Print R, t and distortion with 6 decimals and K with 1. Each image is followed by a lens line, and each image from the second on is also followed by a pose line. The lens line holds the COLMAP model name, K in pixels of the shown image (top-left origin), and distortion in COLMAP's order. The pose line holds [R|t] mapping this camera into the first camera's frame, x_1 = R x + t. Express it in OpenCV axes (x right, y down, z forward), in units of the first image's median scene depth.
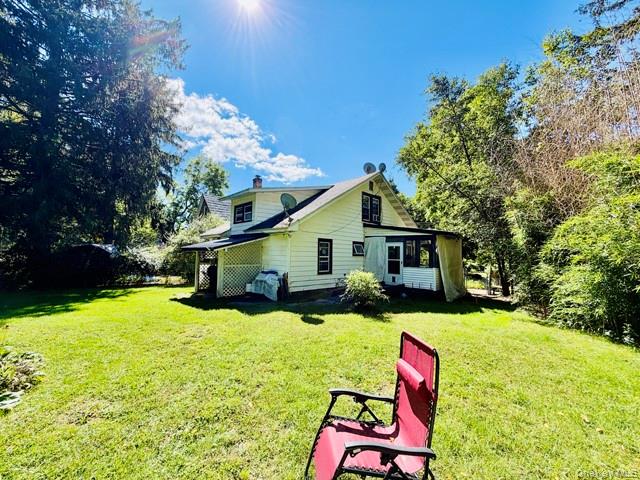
lens RADIAL K [[255.0, 0, 317.2], [0, 255.0, 238.0], [0, 0, 1]] dist [-0.000156, 0.000747]
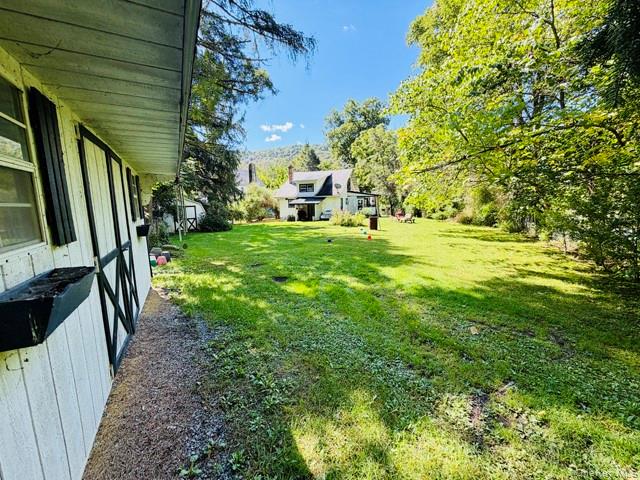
lens RADIAL K [[255.0, 0, 317.2], [0, 255.0, 238.0], [0, 0, 1]] dist [-0.000156, 0.000747]
pose [[0.908086, -0.098976, 0.406920, -1.288624], [0.010158, 0.976590, 0.214870, -0.161526], [-0.418661, -0.190987, 0.887833, -1.326749]]
